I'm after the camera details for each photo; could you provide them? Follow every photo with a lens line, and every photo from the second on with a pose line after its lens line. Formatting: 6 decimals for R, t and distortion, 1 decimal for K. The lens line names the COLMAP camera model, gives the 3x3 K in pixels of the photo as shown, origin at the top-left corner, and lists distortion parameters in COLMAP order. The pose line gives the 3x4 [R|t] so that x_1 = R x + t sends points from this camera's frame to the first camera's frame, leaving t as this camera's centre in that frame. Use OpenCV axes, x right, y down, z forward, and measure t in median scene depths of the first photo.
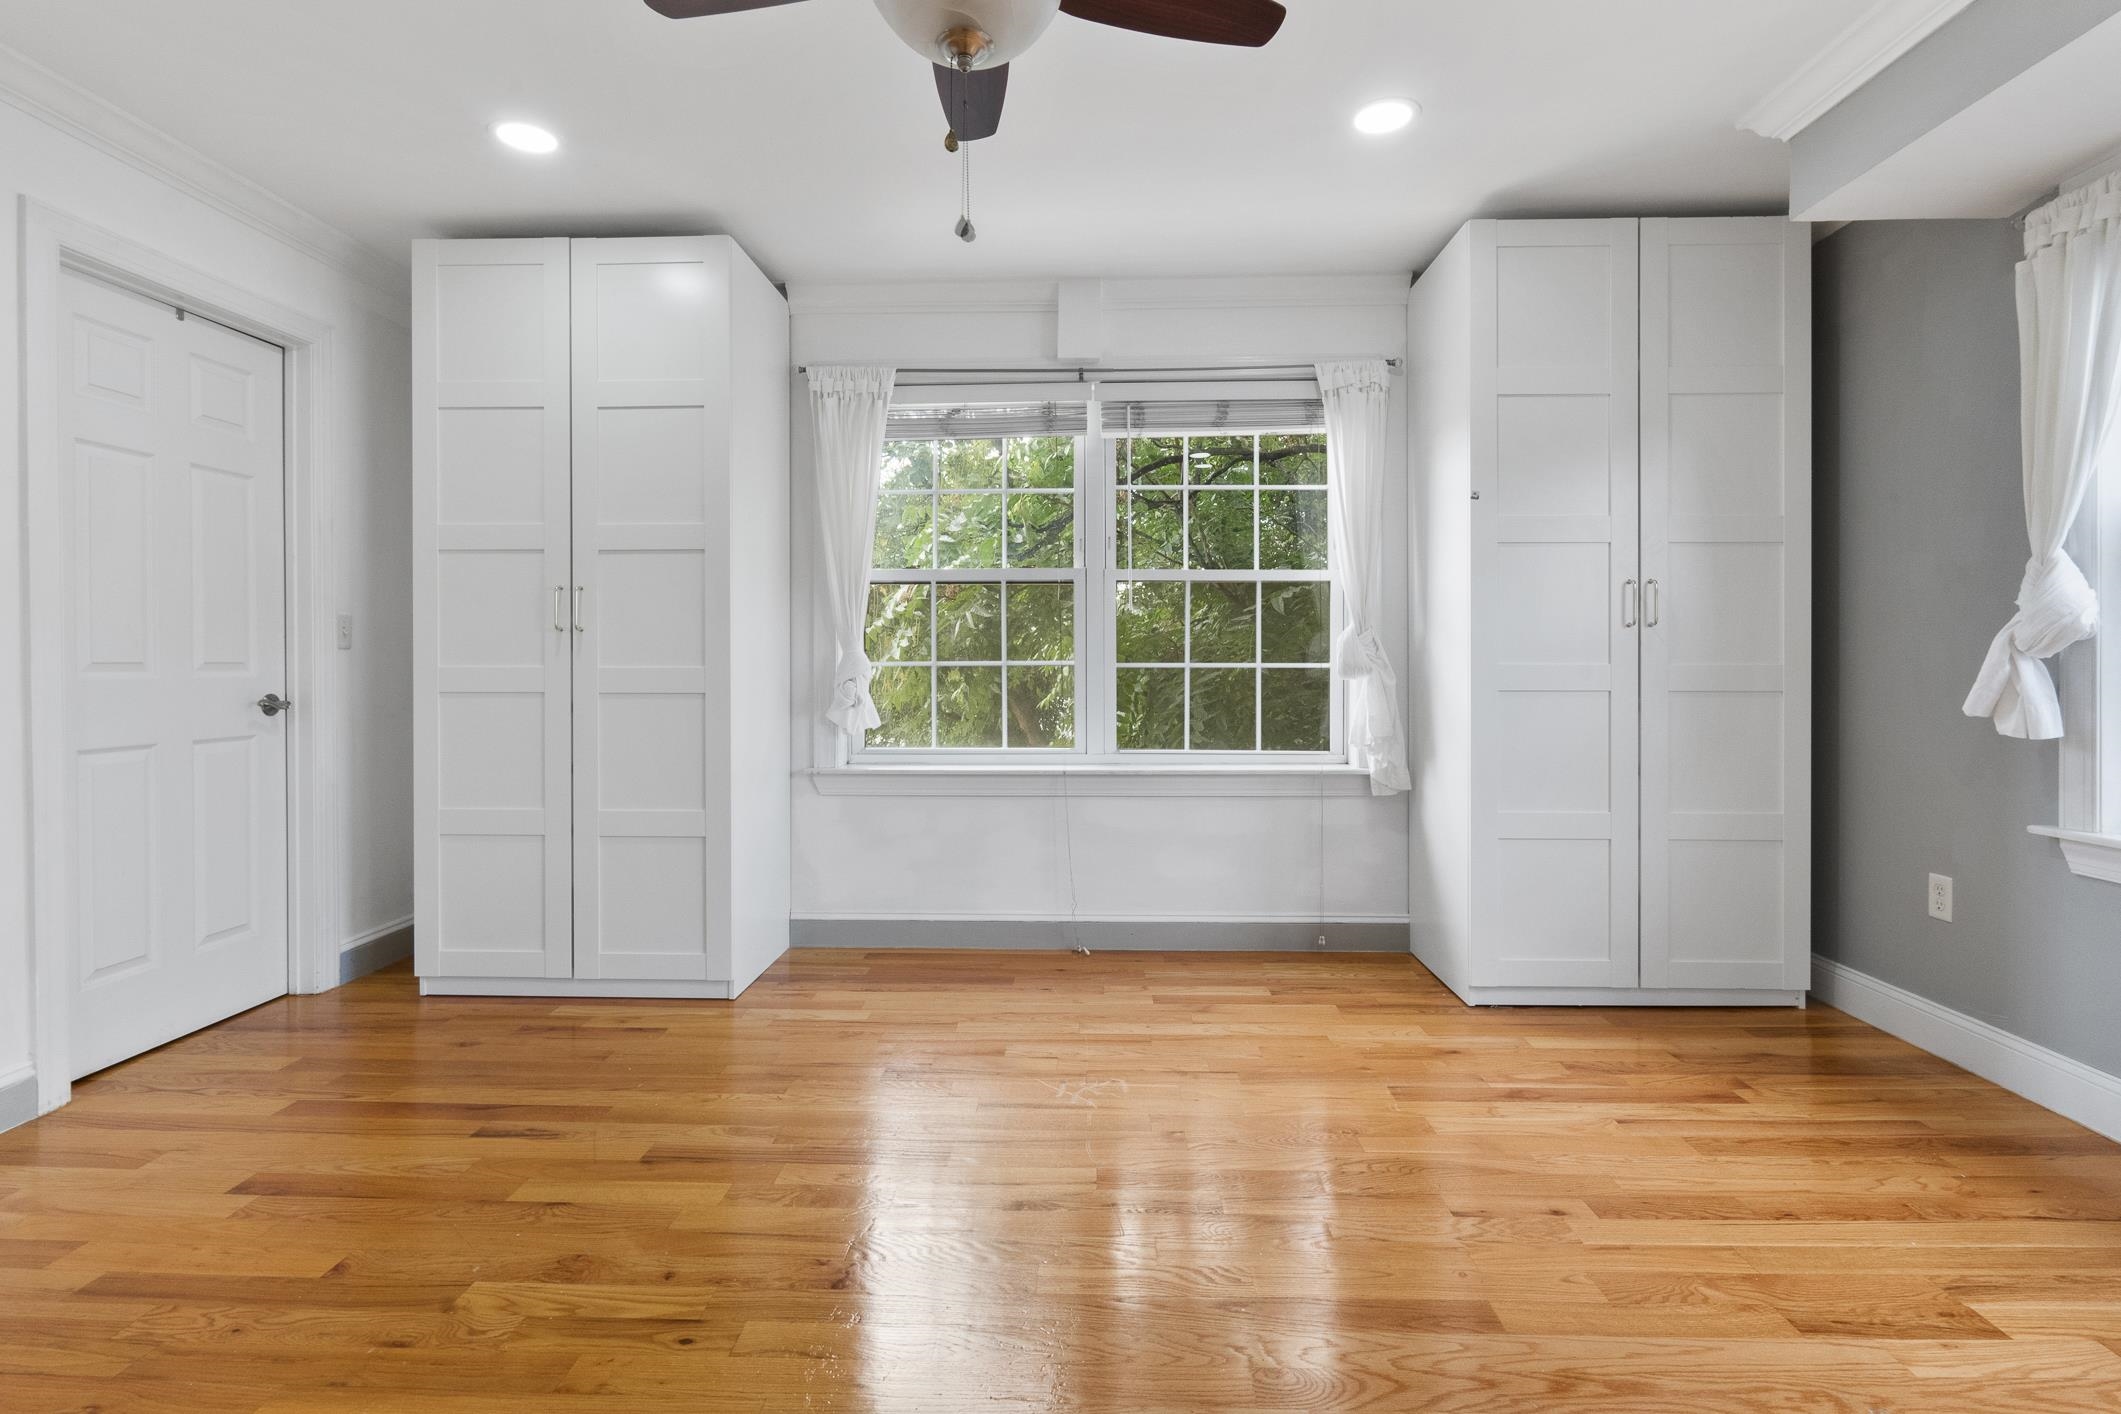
lens RADIAL K [[1007.6, 0, 1064.5], [0, 1007.6, 663.4], [0, 0, 1]] dist [-0.001154, -0.000313]
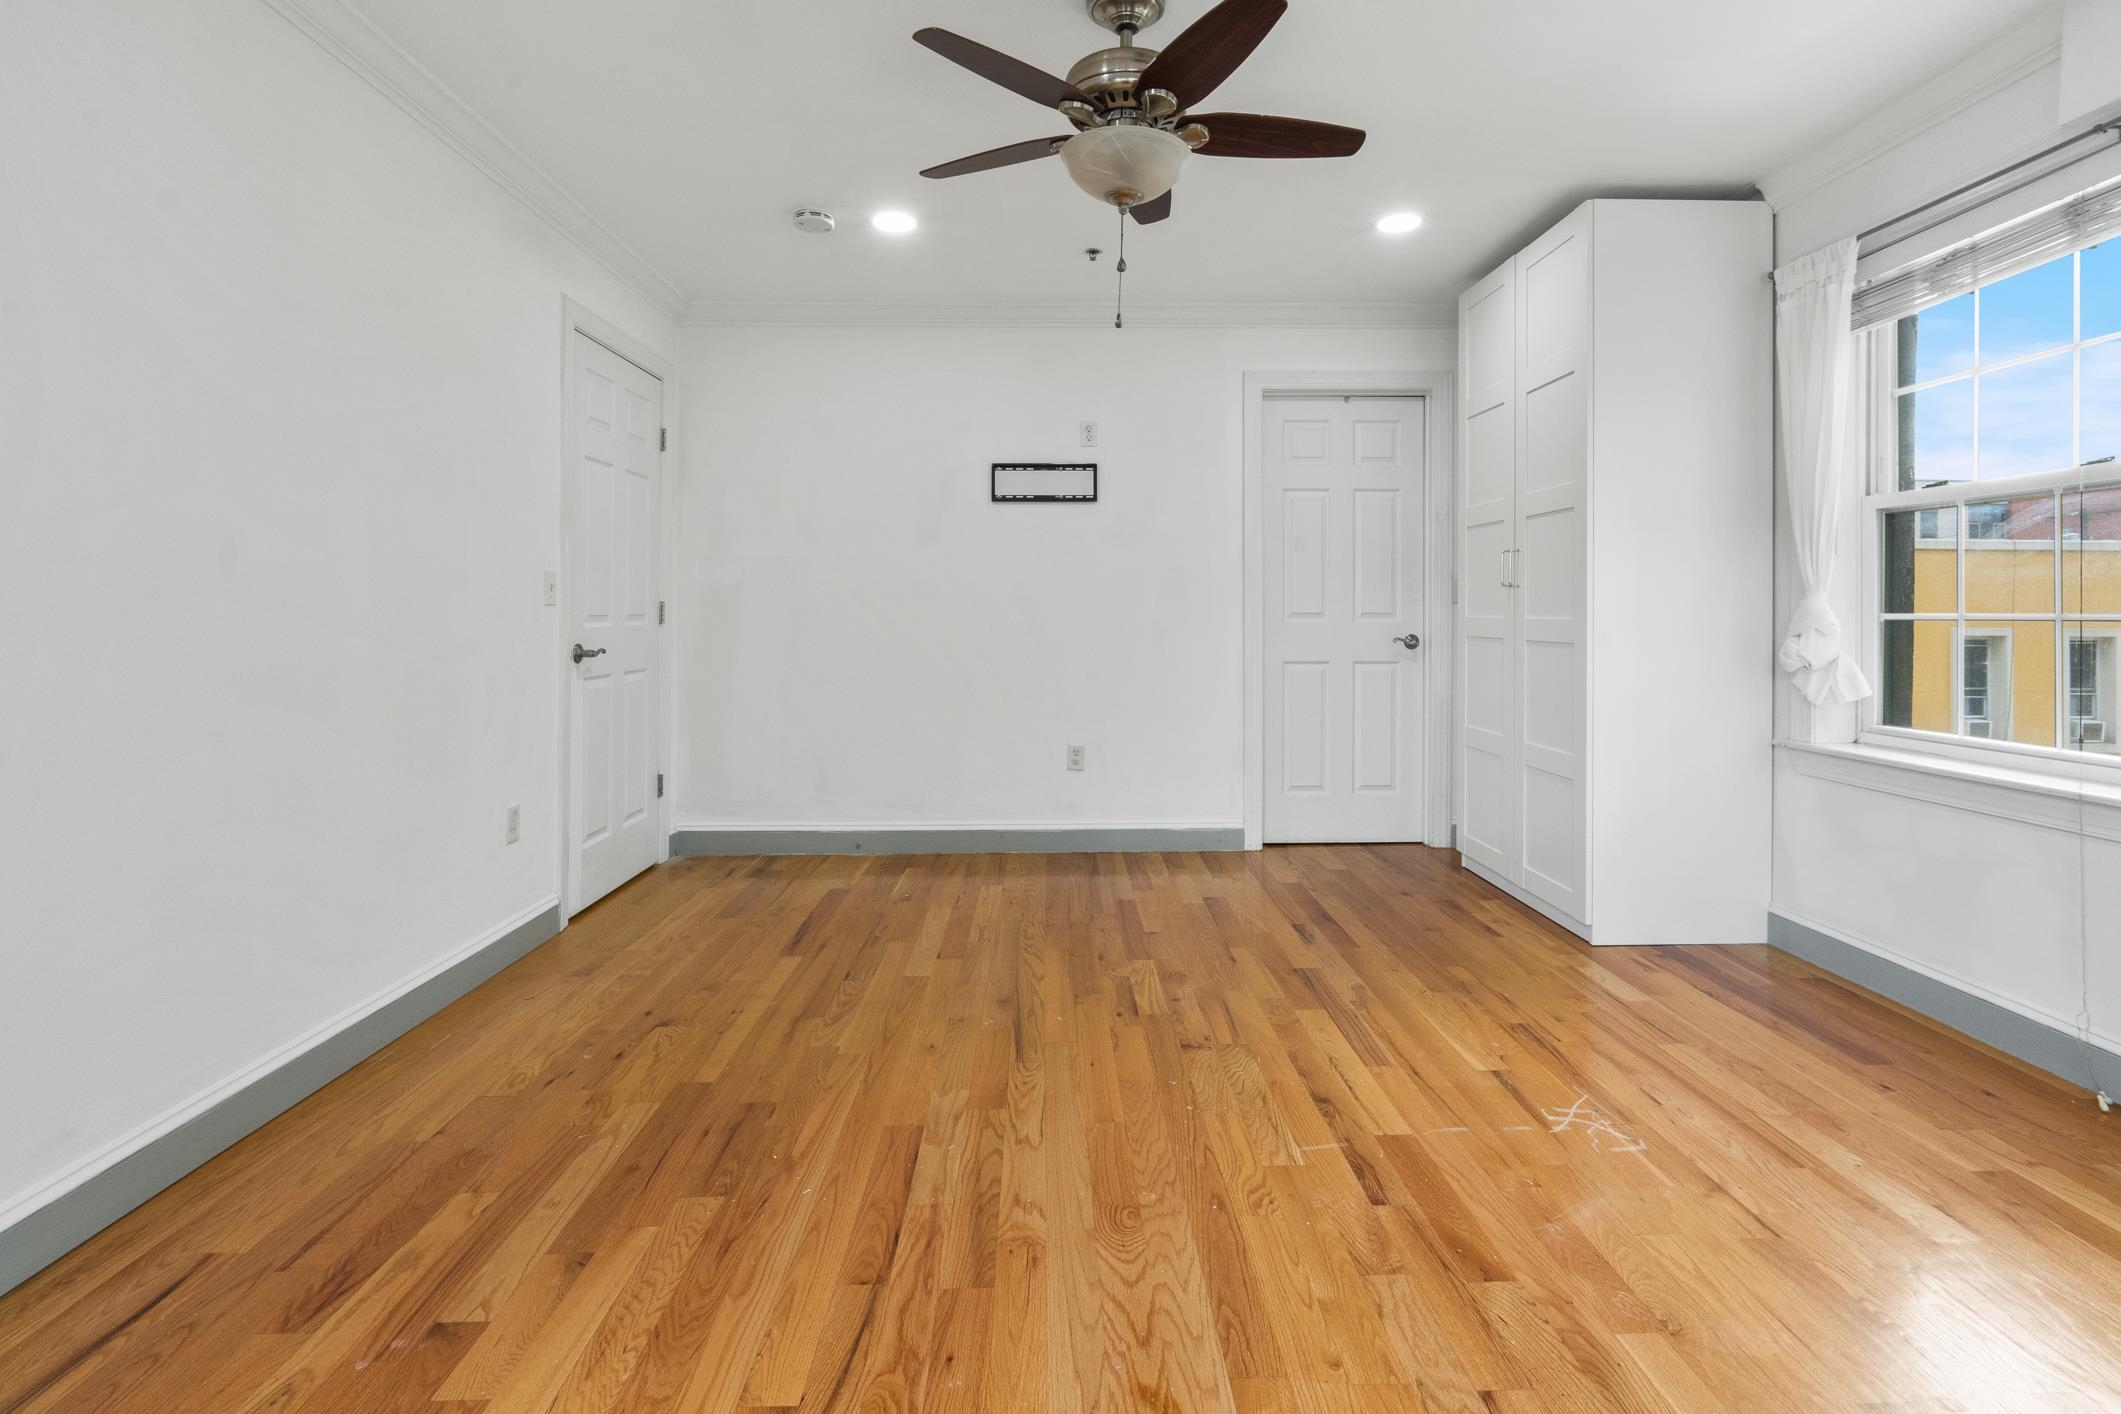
lens RADIAL K [[1020.2, 0, 1062.3], [0, 1020.2, 617.9], [0, 0, 1]] dist [-0.006452, -0.000696]
pose [[0.054992, 0.006920, -0.998463, 0.664863], [-0.004402, 0.999968, 0.006688, -0.002188], [0.998477, 0.004027, 0.055021, 0.405122]]
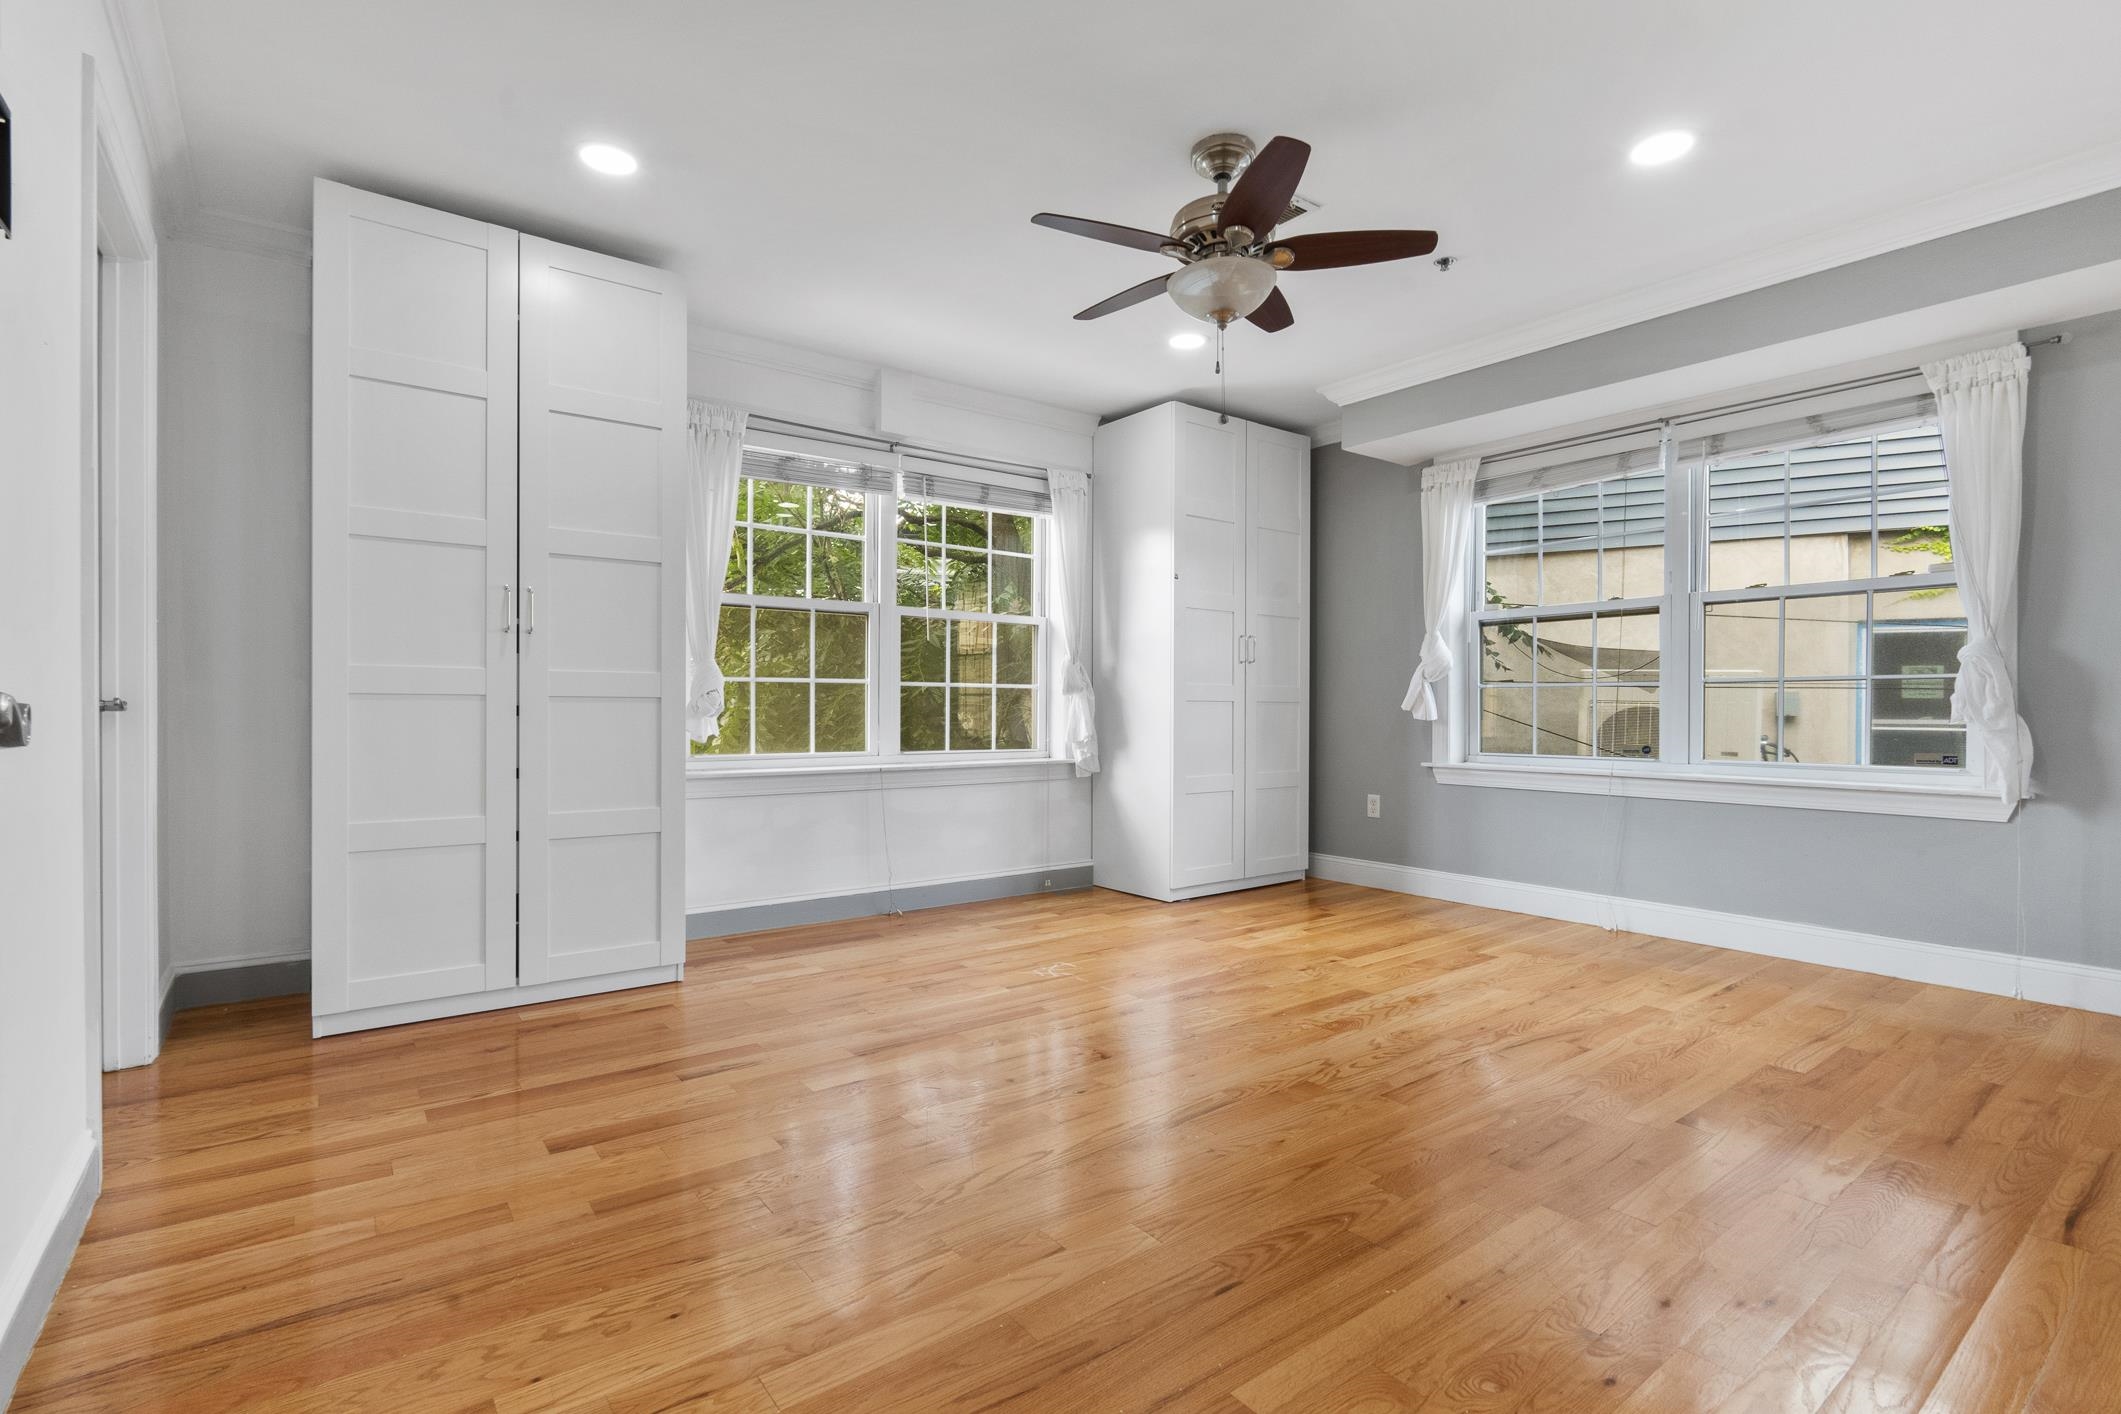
lens RADIAL K [[998.0, 0, 1062.6], [0, 998.0, 710.0], [0, 0, 1]] dist [-0.001799, 0.000394]
pose [[0.770103, 0.002888, 0.637913, -0.695250], [-0.003538, 0.999994, -0.000256, 0.041181], [-0.637910, -0.002060, 0.770108, -0.086222]]
